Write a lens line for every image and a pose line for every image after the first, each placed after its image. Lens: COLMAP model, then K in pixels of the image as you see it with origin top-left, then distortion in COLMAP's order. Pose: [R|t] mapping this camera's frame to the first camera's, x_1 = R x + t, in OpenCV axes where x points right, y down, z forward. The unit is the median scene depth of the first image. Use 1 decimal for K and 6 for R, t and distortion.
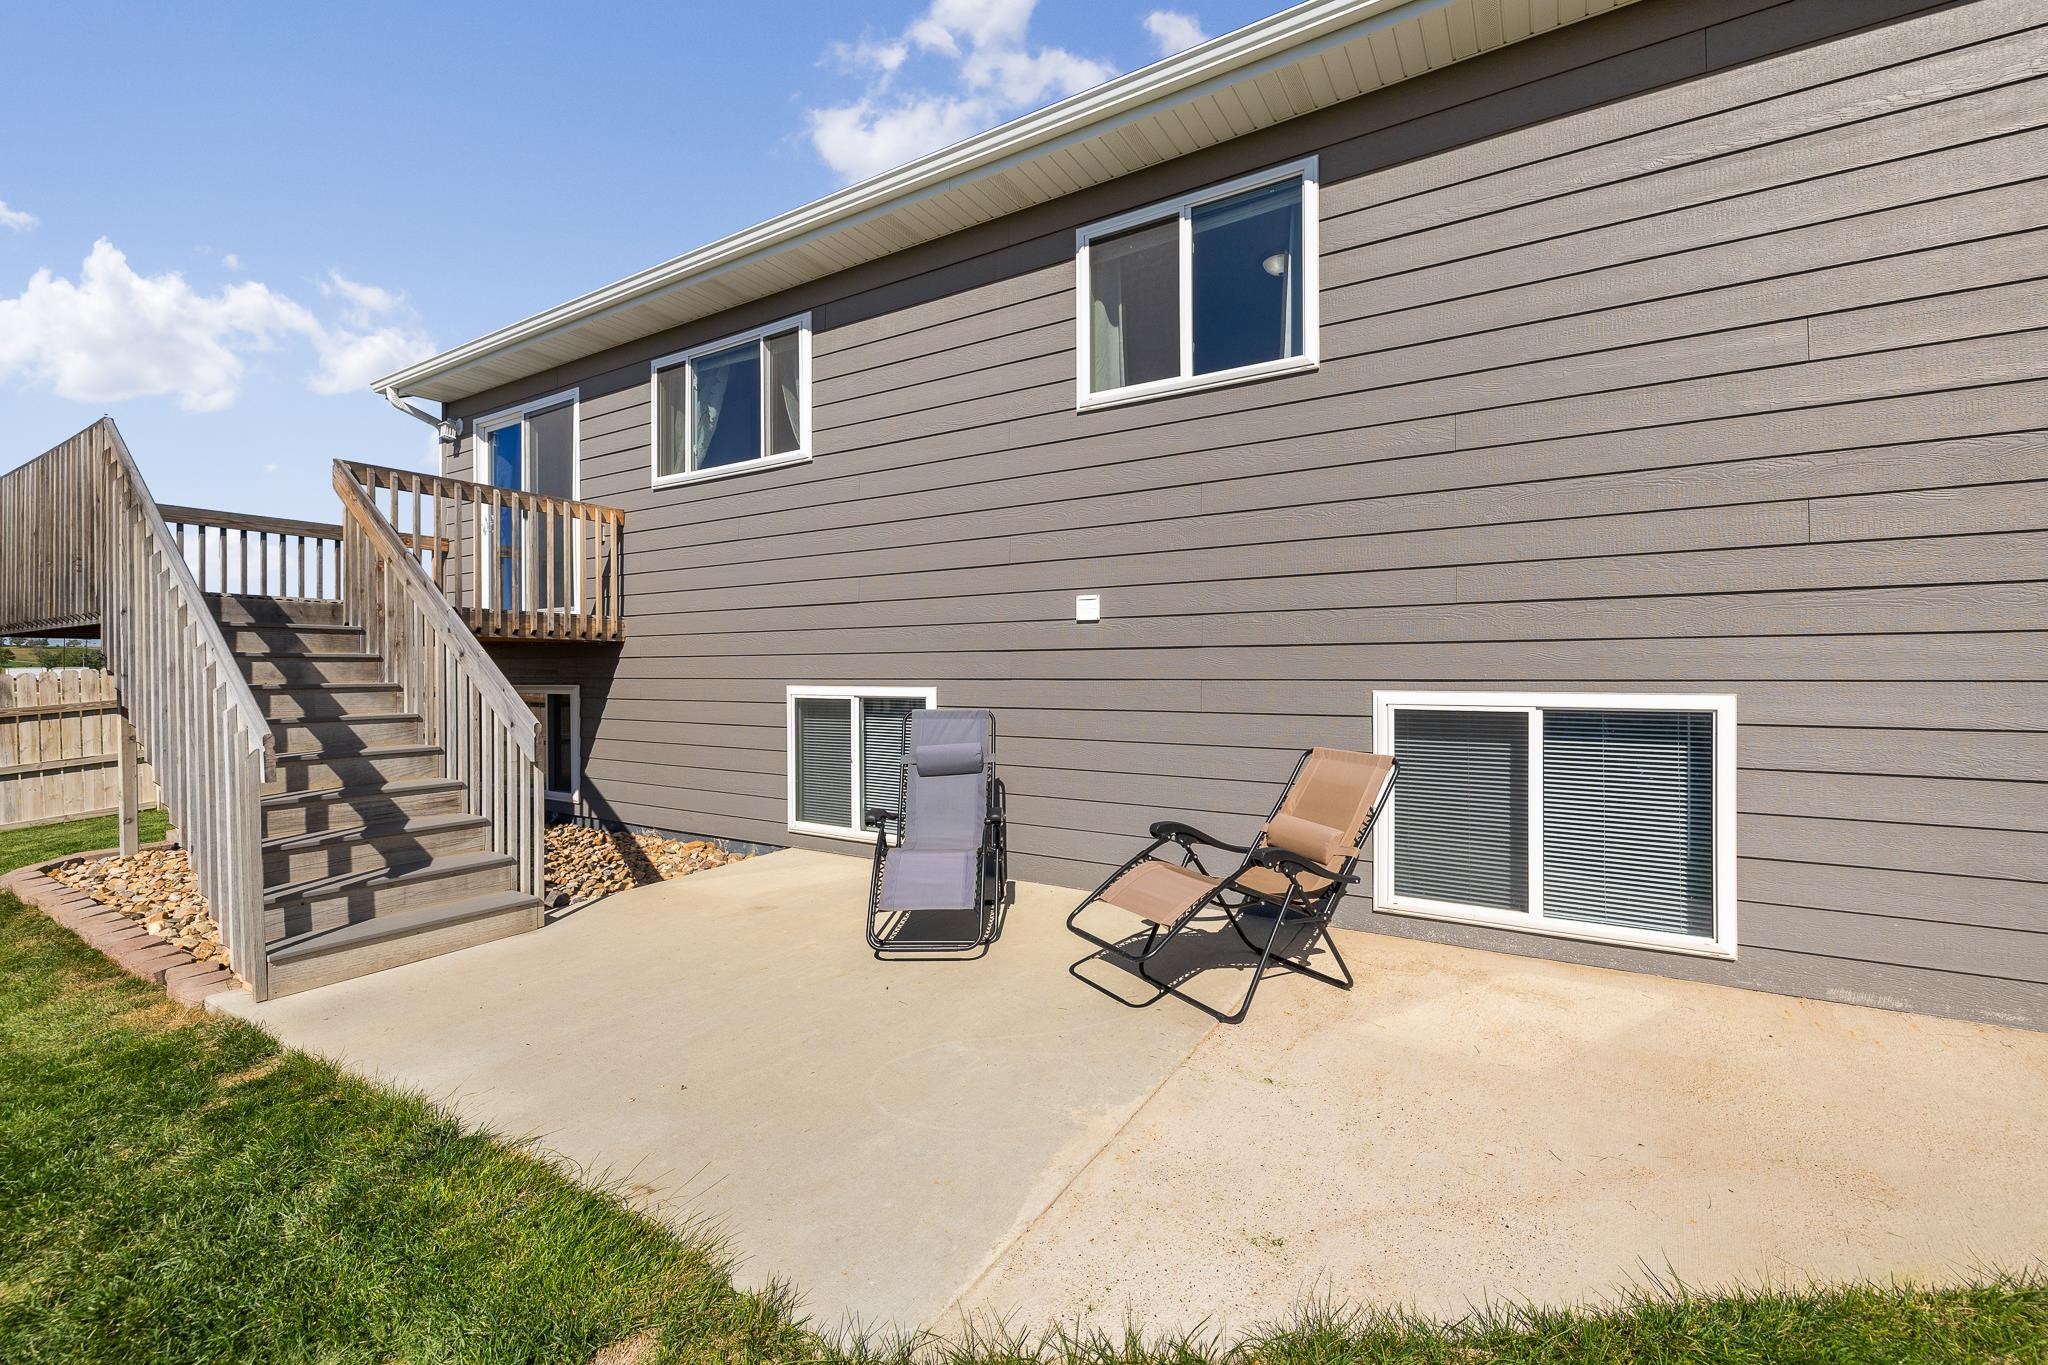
lens RADIAL K [[864.7, 0, 1025.9], [0, 864.7, 660.9], [0, 0, 1]] dist [-0.006610, -0.000022]
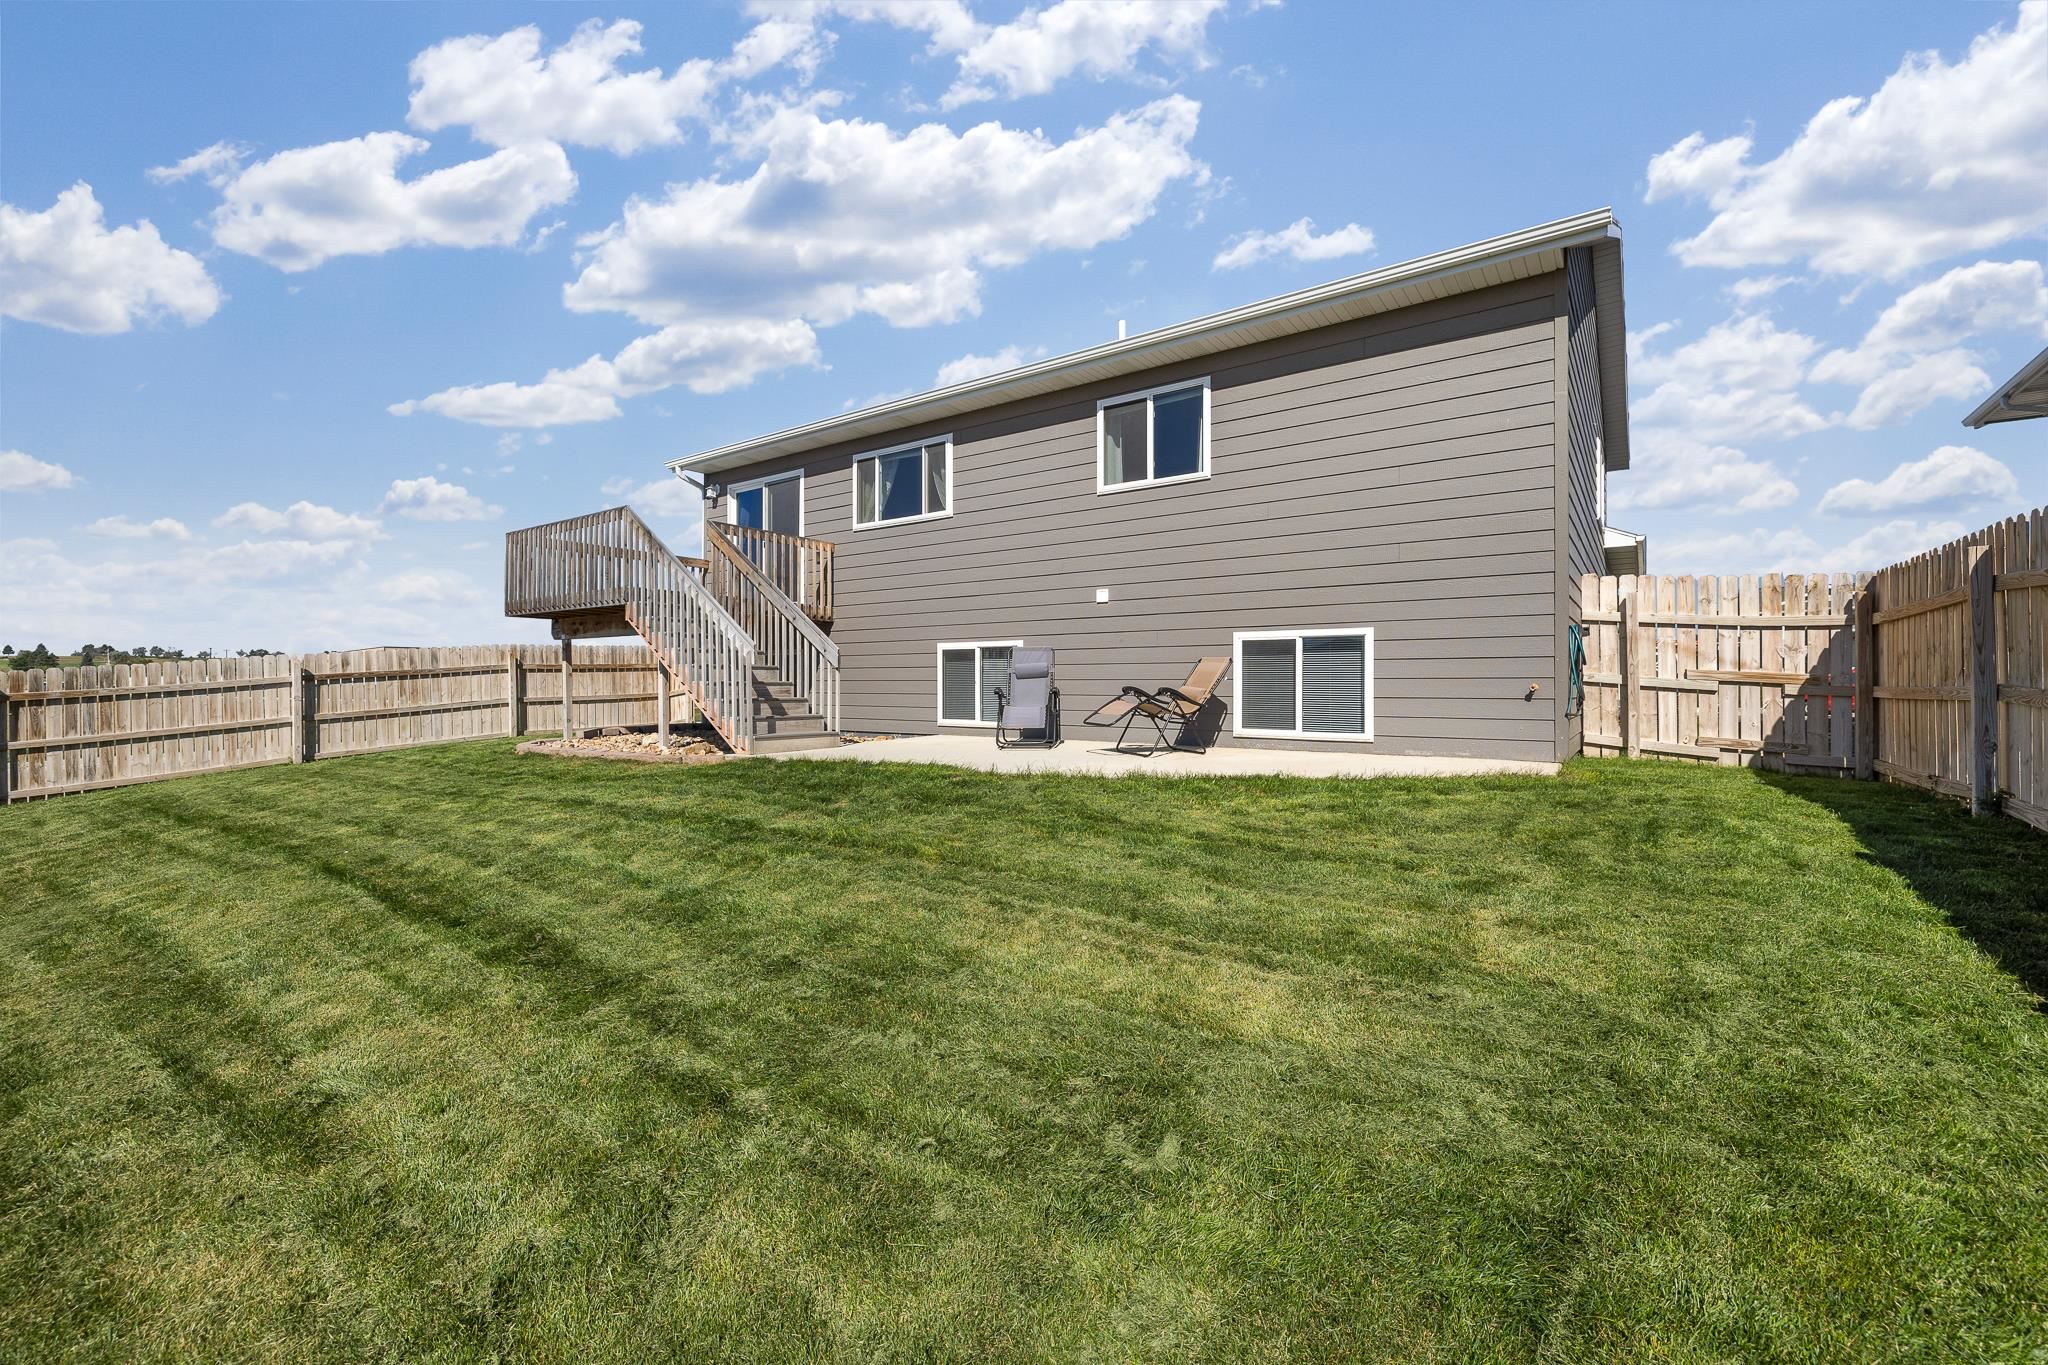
lens RADIAL K [[858.5, 0, 1034.5], [0, 858.5, 676.9], [0, 0, 1]] dist [-0.010318, -0.000118]
pose [[0.997921, 0.003529, -0.064358, 0.039371], [-0.003374, 0.999991, 0.002531, 0.103925], [0.064367, -0.002308, 0.997924, -0.834347]]
